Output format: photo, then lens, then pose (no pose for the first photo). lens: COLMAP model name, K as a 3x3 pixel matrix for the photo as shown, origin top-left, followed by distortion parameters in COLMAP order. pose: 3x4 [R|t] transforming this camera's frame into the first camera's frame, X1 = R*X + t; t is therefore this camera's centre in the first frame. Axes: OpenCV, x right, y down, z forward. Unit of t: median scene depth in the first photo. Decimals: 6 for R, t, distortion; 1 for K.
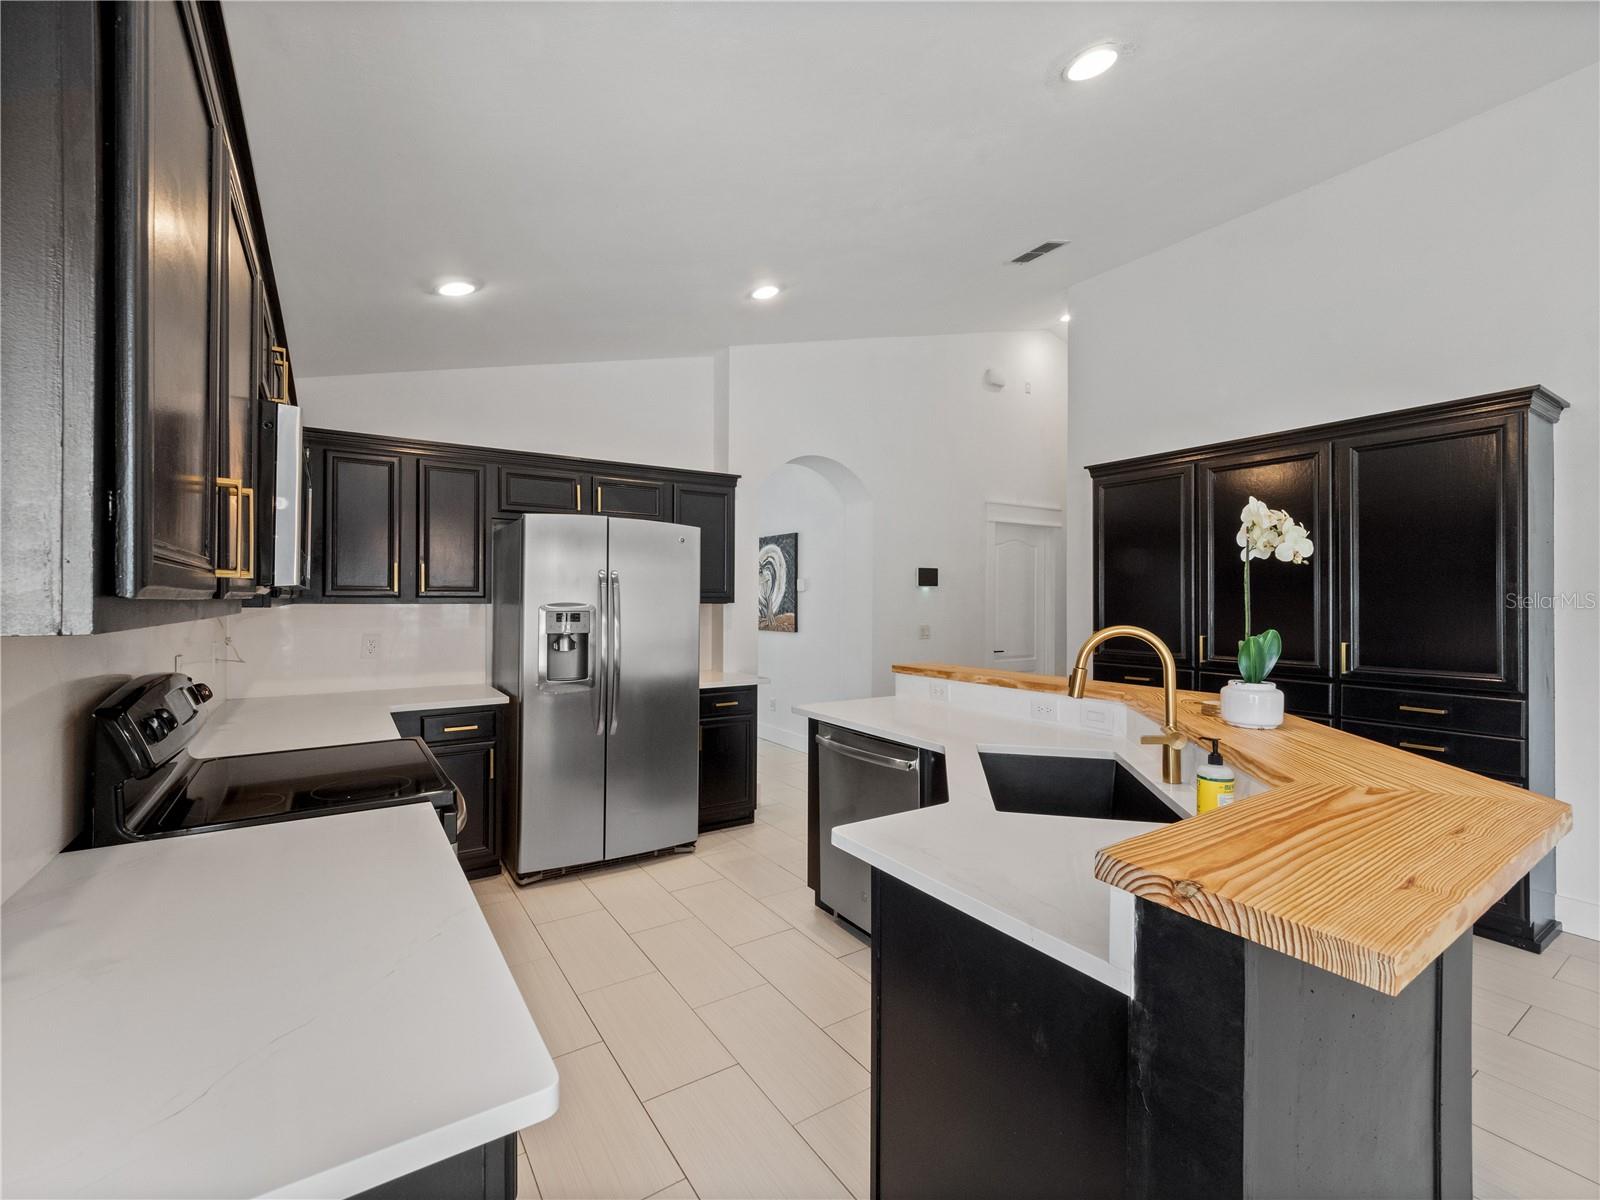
lens RADIAL K [[689.0, 0, 801.9], [0, 689.0, 598.7], [0, 0, 1]] dist [0.004232, -0.001635]
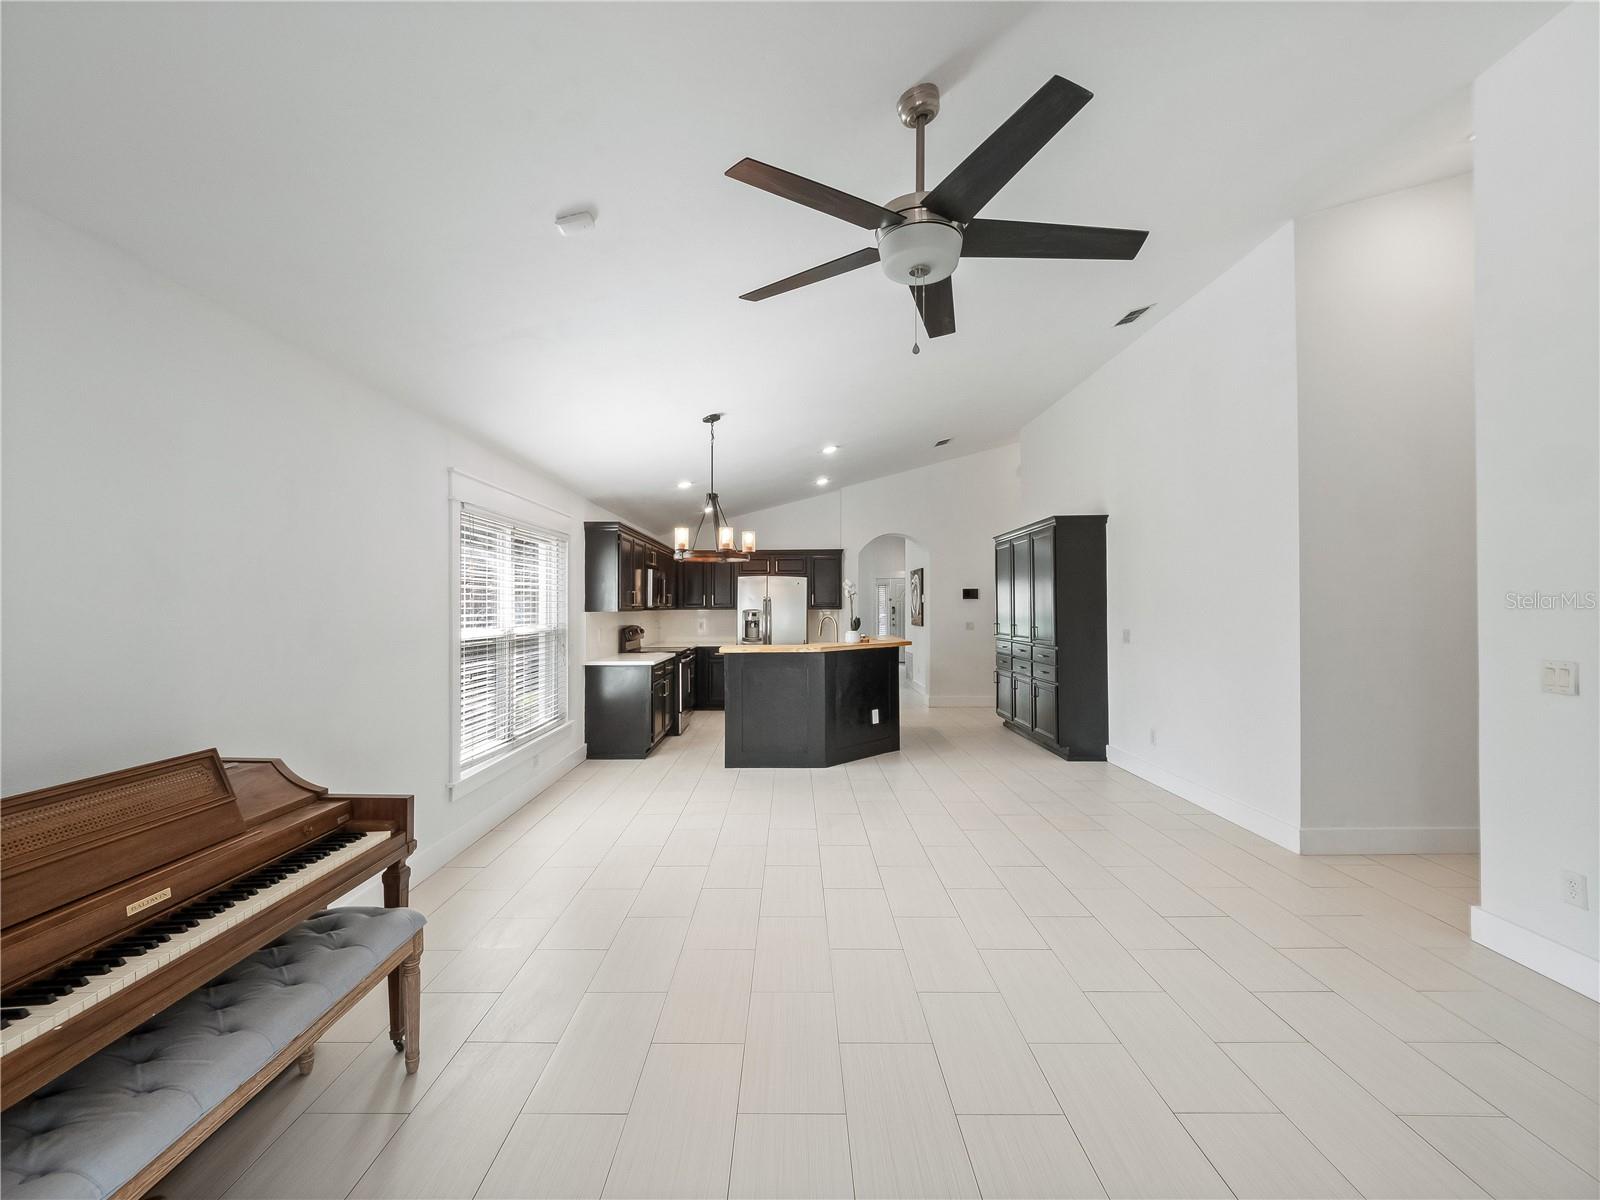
lens RADIAL K [[689.0, 0, 798.9], [0, 689.0, 601.7], [0, 0, 1]] dist [0.004232, -0.001635]
pose [[0.837652, -0.003848, -0.546191, 1.223313], [0.004037, 0.999991, -0.000854, -0.018804], [0.546190, -0.001489, 0.837660, -1.084976]]
